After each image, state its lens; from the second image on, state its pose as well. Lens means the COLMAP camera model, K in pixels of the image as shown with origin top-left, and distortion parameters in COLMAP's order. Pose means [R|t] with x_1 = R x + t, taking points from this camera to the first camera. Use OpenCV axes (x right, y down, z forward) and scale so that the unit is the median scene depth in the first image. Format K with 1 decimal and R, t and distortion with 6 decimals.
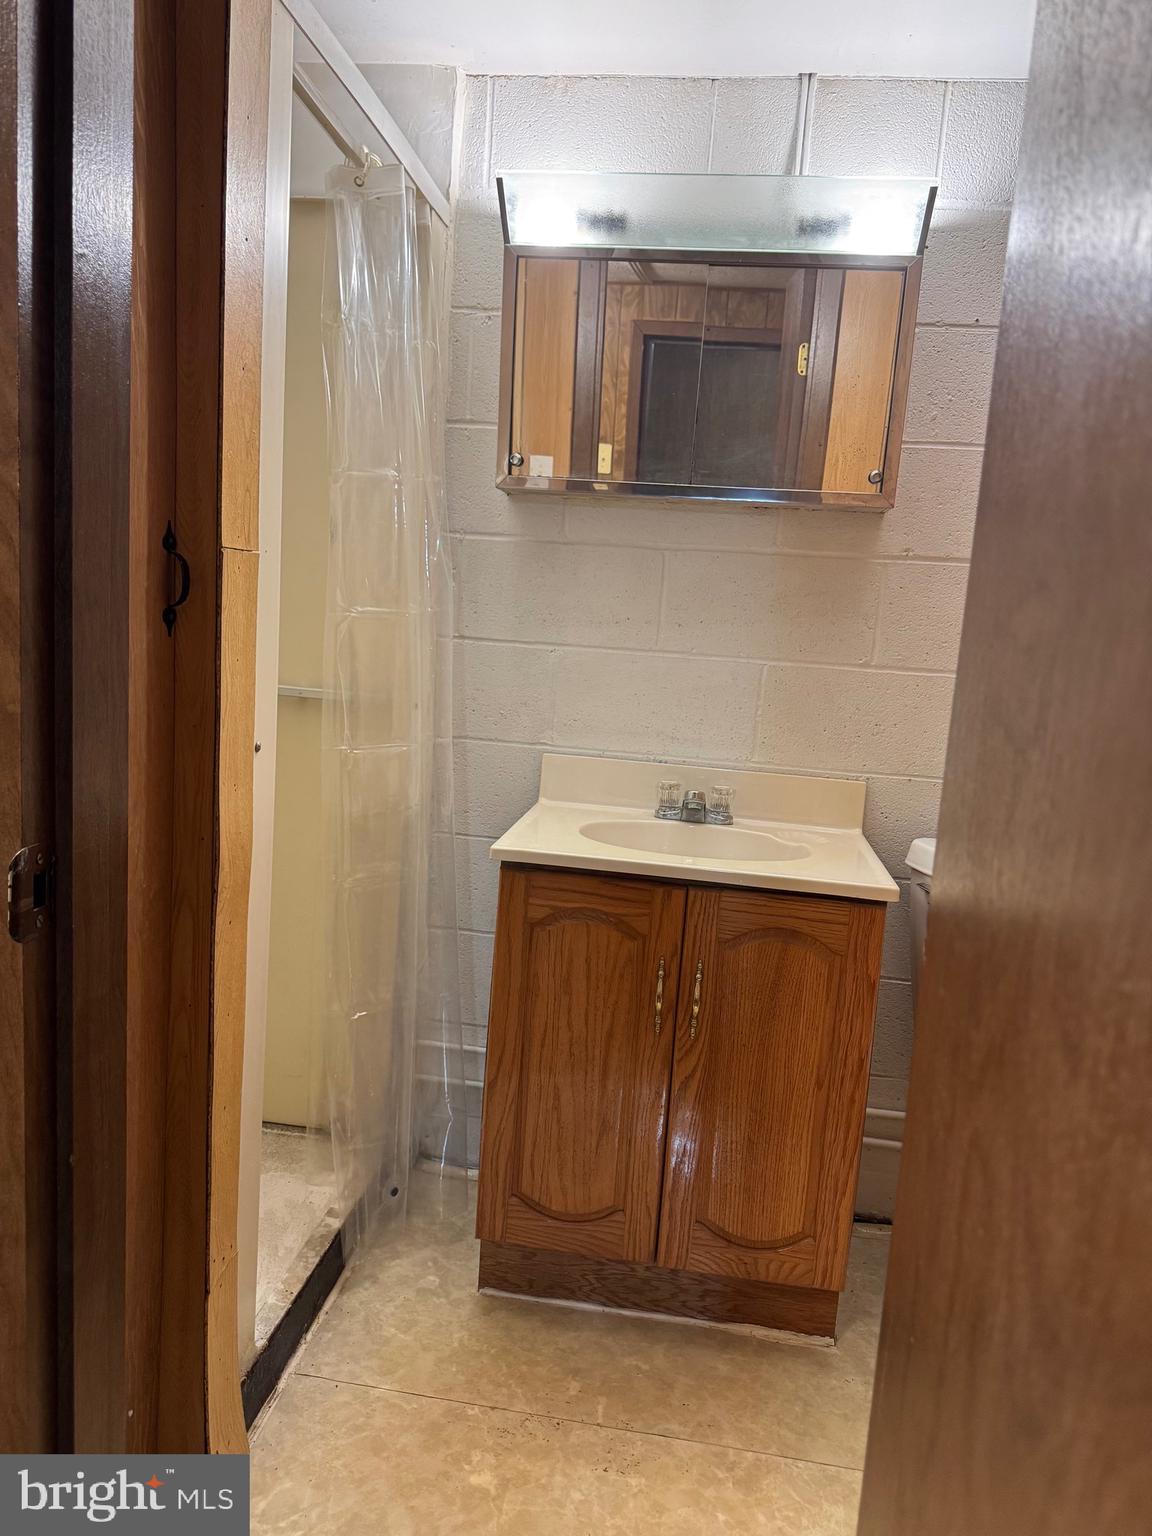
lens RADIAL K [[1091.1, 0, 576.0], [0, 1091.1, 768.0], [0, 0, 1]] dist [0.076973, -0.076529]
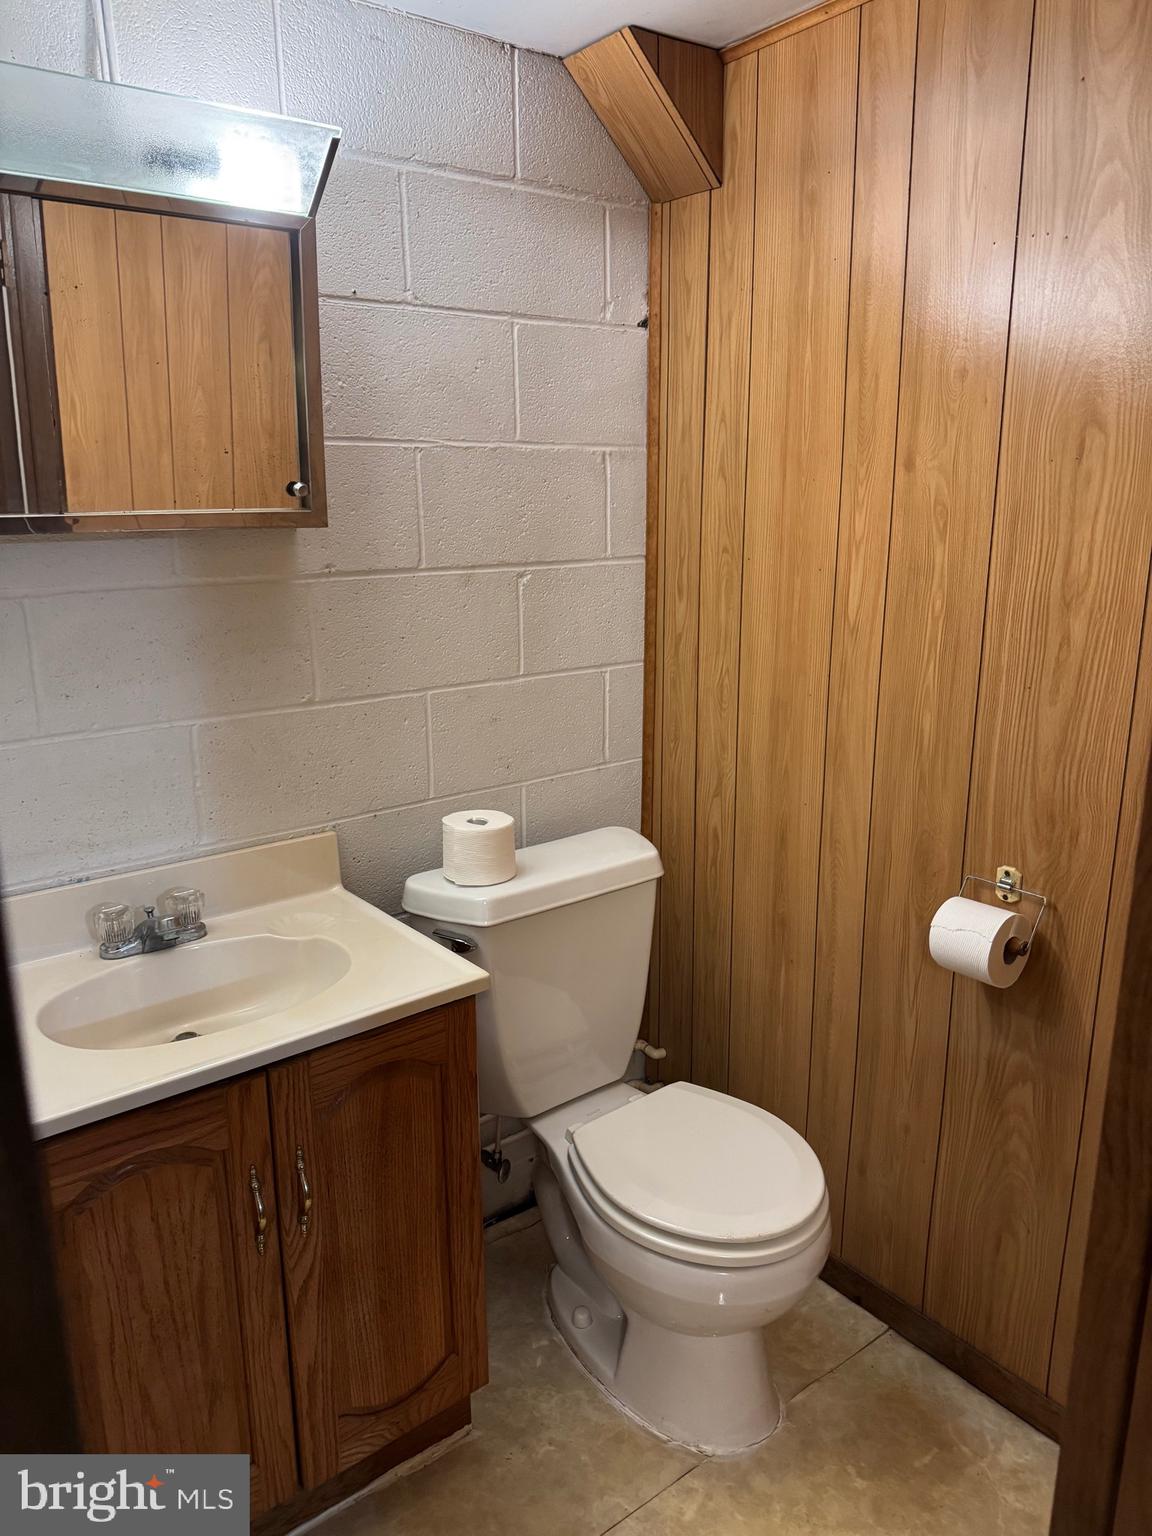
lens RADIAL K [[1091.1, 0, 576.0], [0, 1091.1, 768.0], [0, 0, 1]] dist [0.076973, -0.076529]
pose [[0.690138, -0.251170, 0.678692, -0.207675], [0.148243, 0.967017, 0.207130, -0.211636], [-0.708331, -0.042337, 0.704609, 0.270306]]
